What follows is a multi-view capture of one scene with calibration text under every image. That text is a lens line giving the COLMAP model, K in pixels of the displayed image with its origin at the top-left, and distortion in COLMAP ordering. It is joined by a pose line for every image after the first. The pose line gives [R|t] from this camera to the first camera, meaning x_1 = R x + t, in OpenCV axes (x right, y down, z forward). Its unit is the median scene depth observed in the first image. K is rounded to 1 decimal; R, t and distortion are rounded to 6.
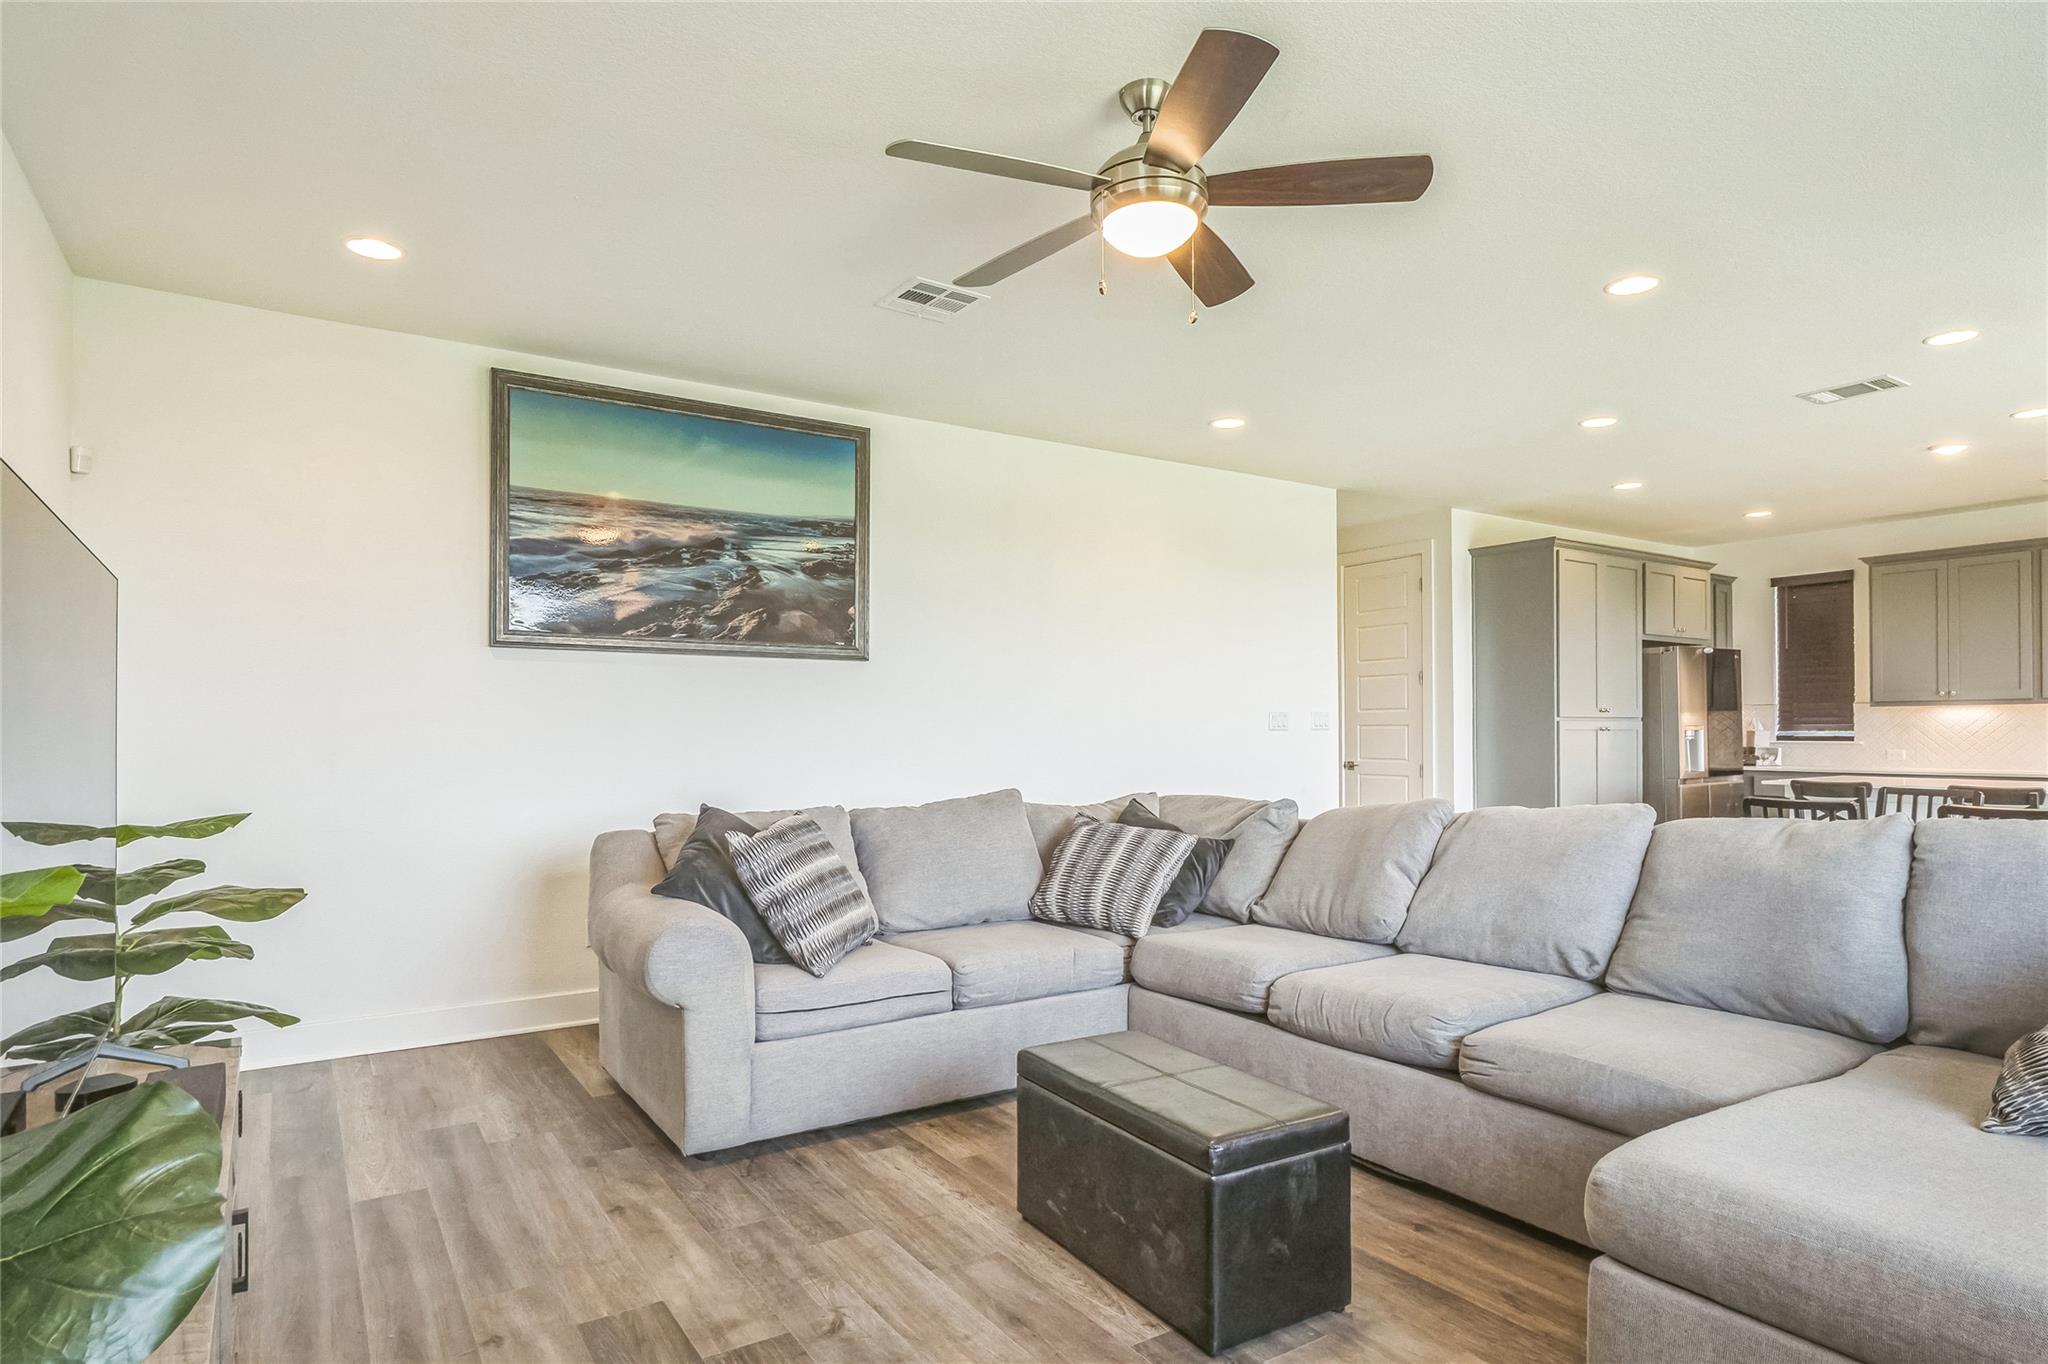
lens RADIAL K [[1119.6, 0, 1024.0], [0, 1119.6, 698.6], [0, 0, 1]] dist [-0.004505, -0.000584]
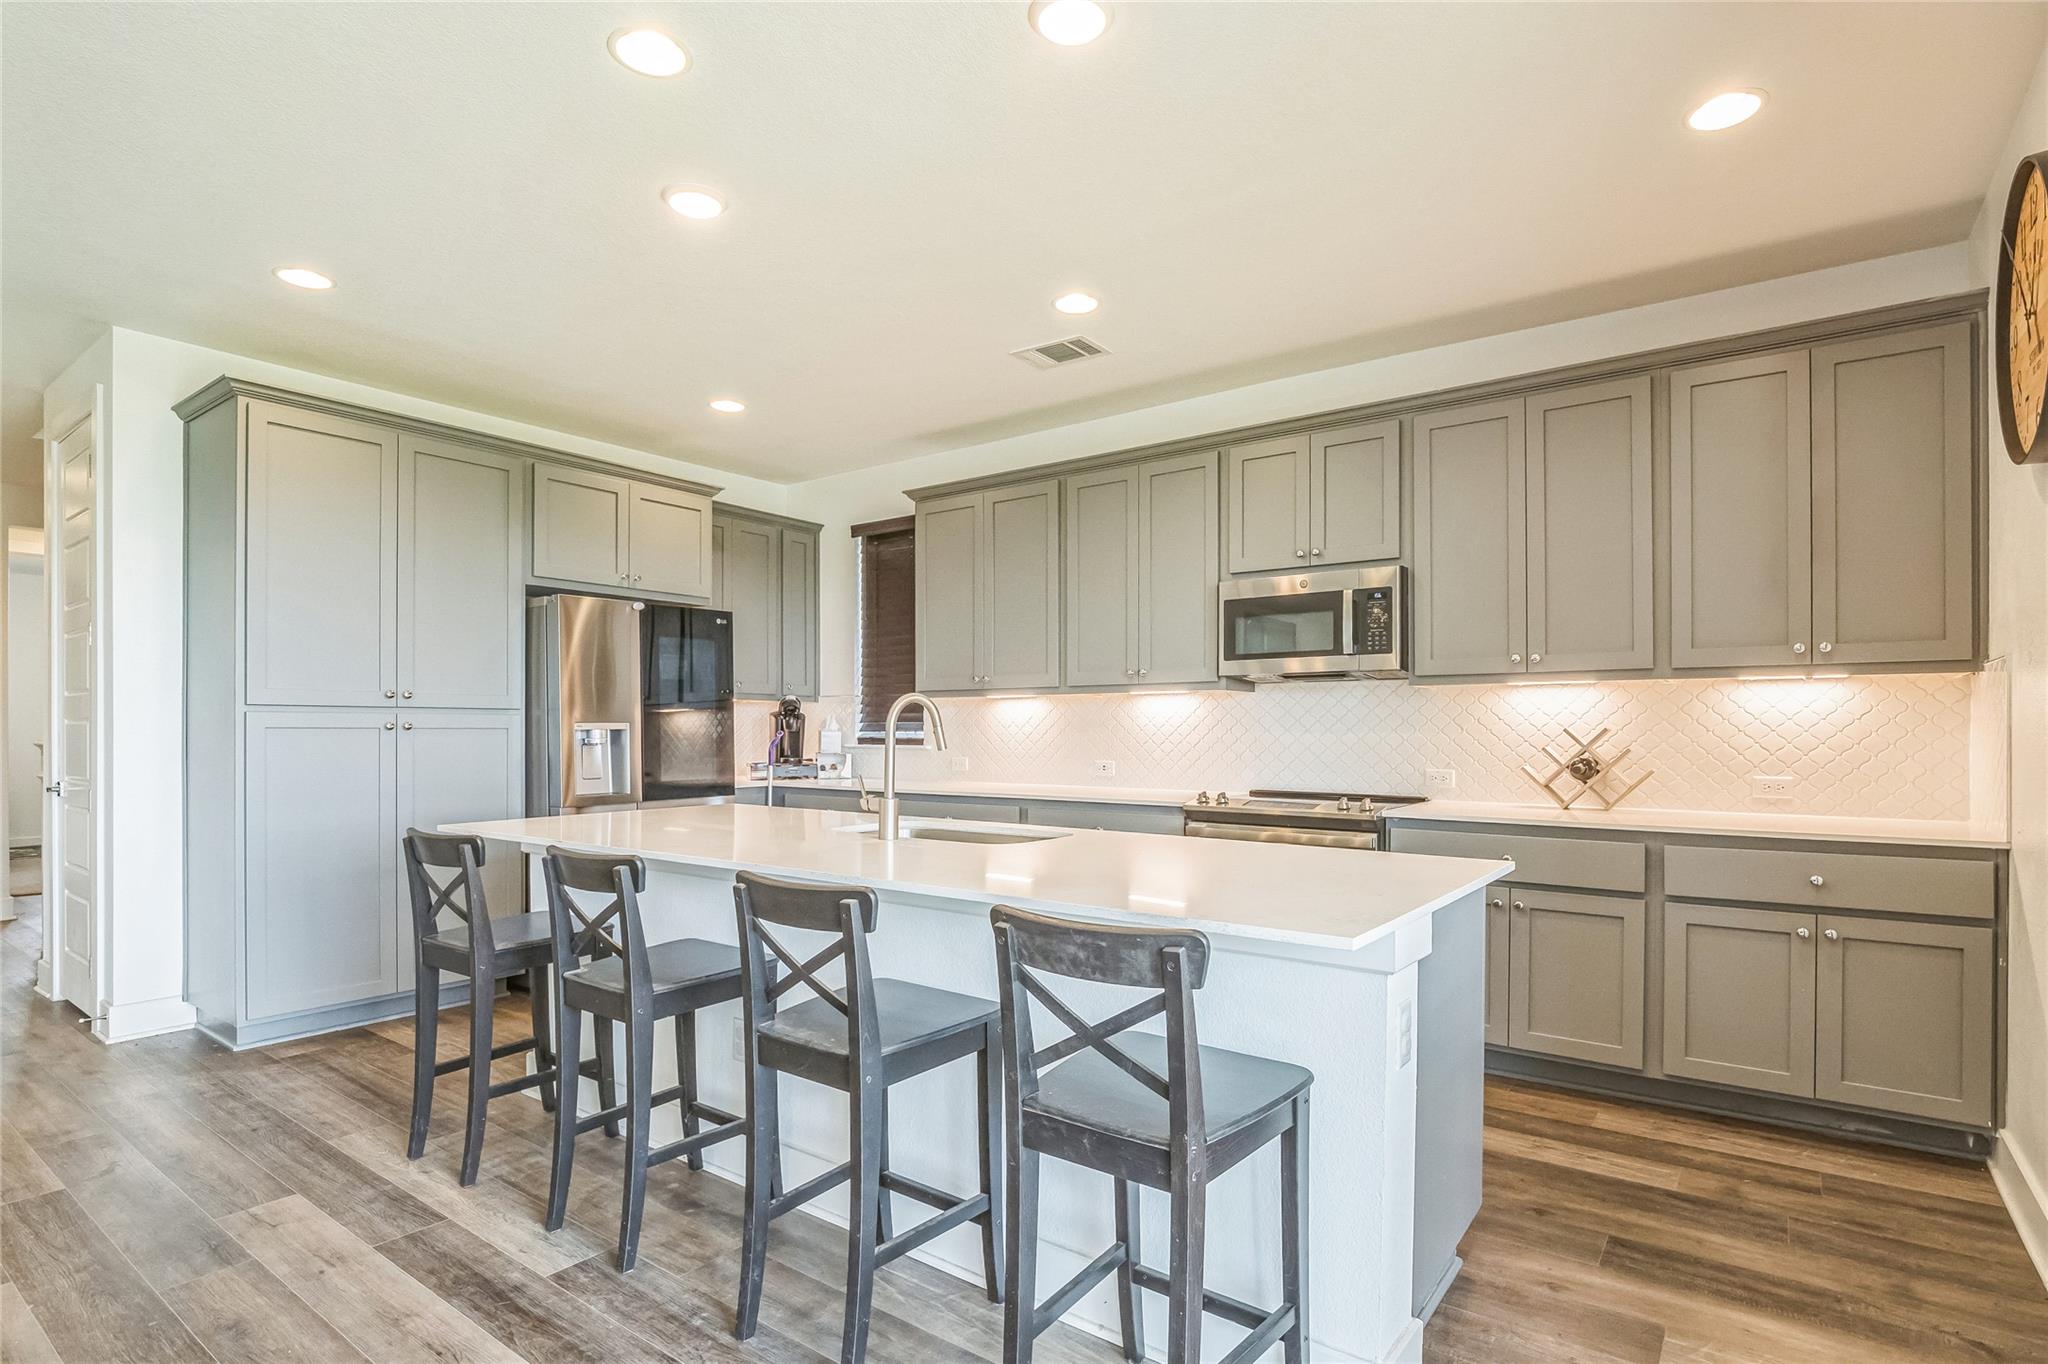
lens RADIAL K [[1038.6, 0, 1021.8], [0, 1038.6, 729.9], [0, 0, 1]] dist [-0.004122, -0.001120]
pose [[0.941752, 0.004186, 0.336281, 1.132116], [-0.012983, 0.999630, 0.023917, 0.020929], [-0.336056, -0.026890, 0.941458, 0.647257]]
